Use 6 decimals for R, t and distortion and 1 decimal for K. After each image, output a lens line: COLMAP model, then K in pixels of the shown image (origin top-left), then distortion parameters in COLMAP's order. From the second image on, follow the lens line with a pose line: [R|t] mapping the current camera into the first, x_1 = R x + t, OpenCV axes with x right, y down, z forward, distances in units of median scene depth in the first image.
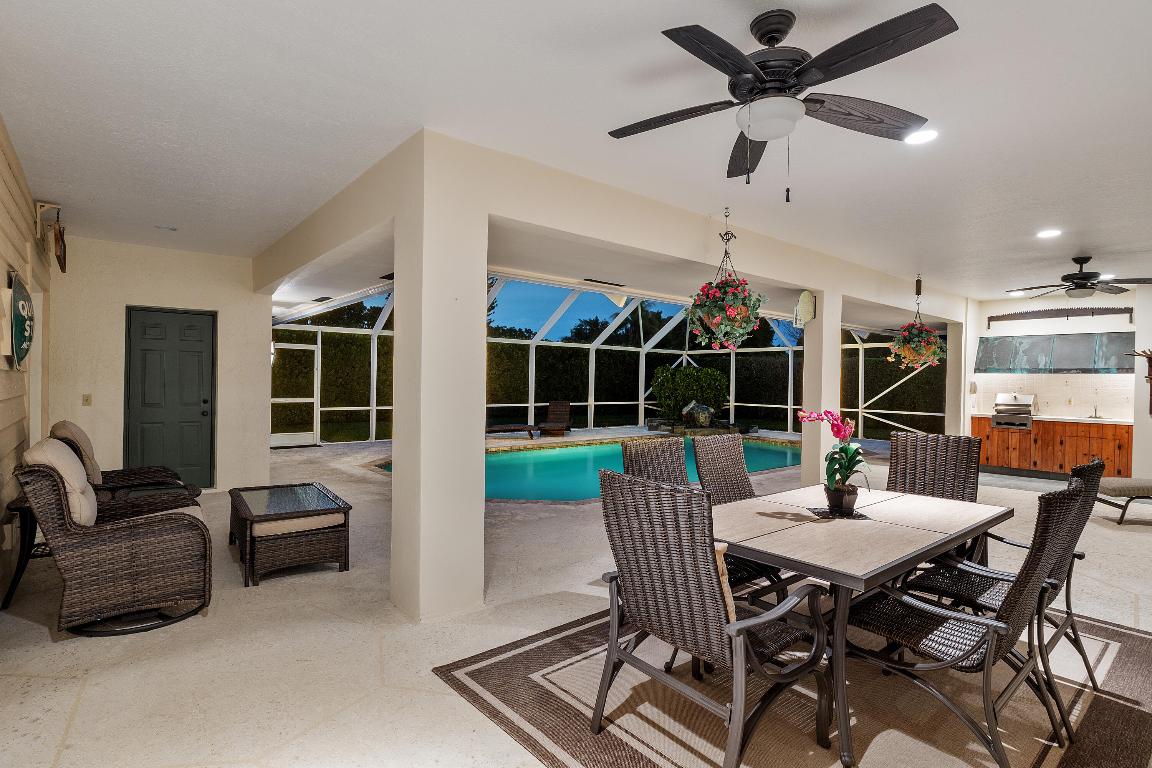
lens RADIAL K [[569.8, 0, 577.6], [0, 569.8, 382.5], [0, 0, 1]] dist [0.010806, 0.000437]
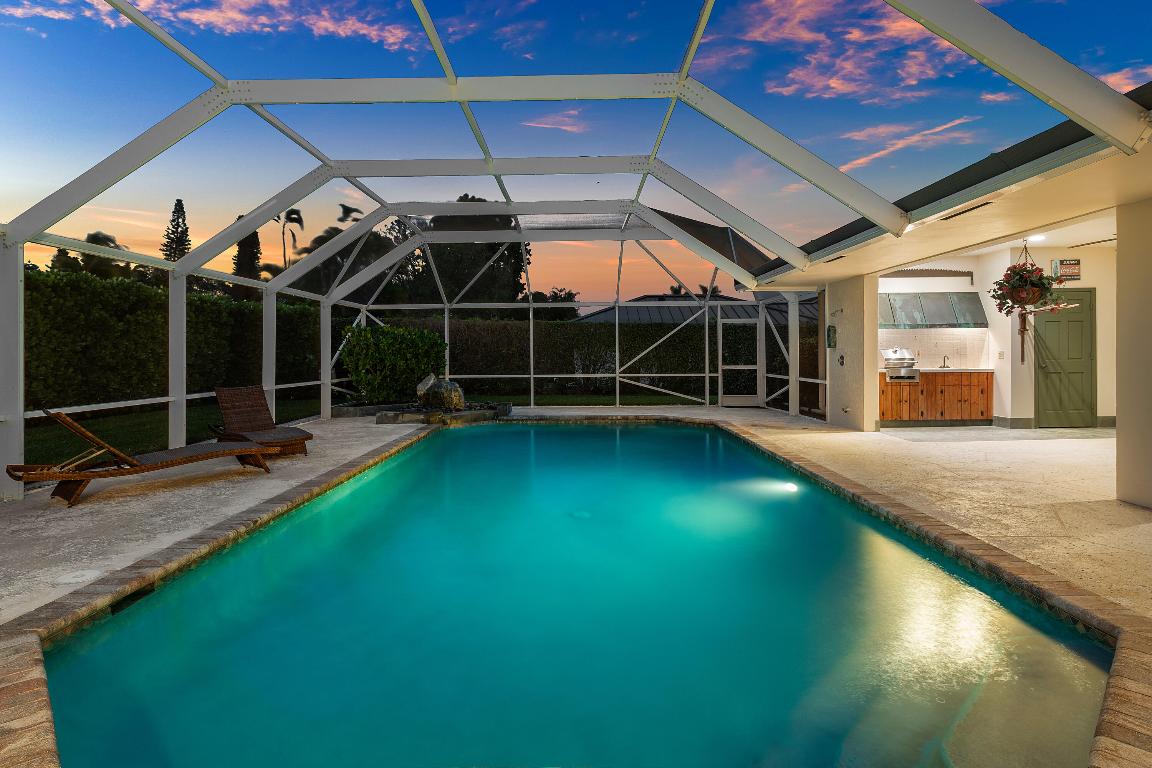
lens RADIAL K [[569.8, 0, 578.7], [0, 569.8, 352.3], [0, 0, 1]] dist [0.010806, 0.000437]
pose [[0.648287, -0.018061, 0.761182, -0.213357], [0.020239, 0.999774, 0.006486, 0.004481], [-0.761127, 0.011201, 0.648506, 0.412363]]
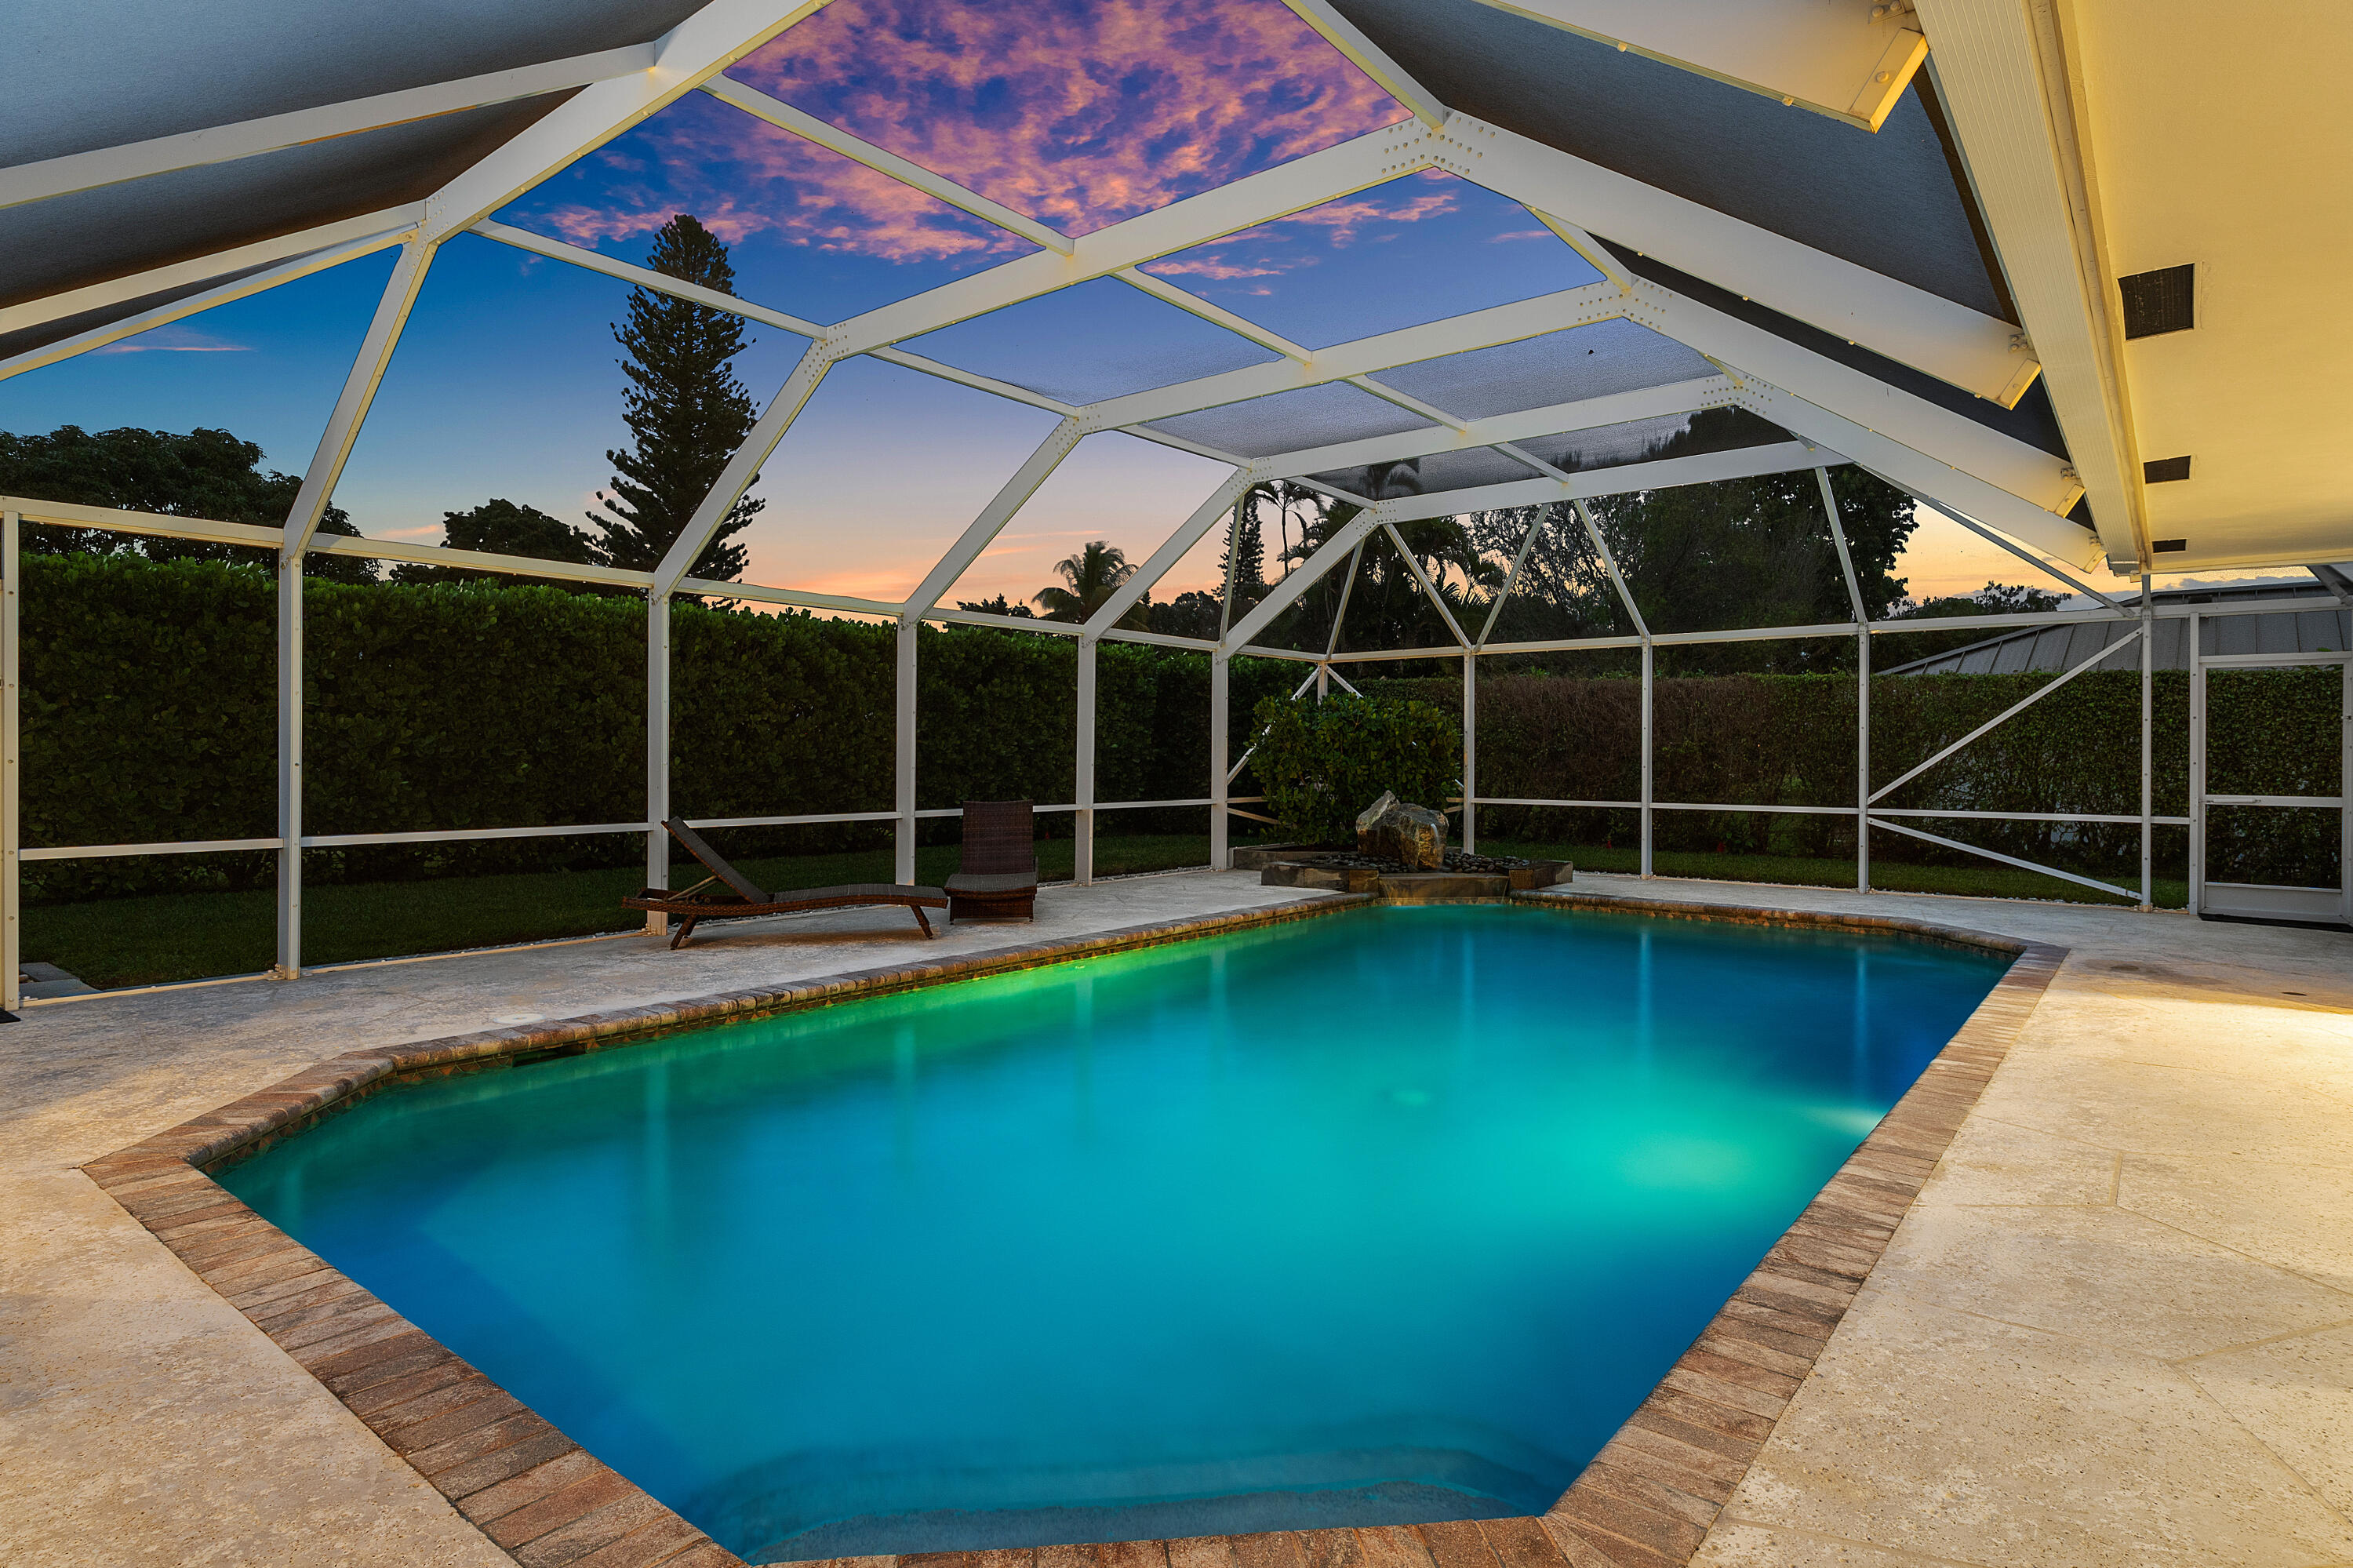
lens RADIAL K [[1254.5, 0, 1210.2], [0, 1254.5, 767.7], [0, 0, 1]] dist [0.003288, 0.000380]
pose [[0.976840, -0.012669, 0.213597, -0.061441], [0.010789, 0.999892, 0.009965, 0.008673], [-0.213700, -0.007429, 0.976871, 0.292290]]
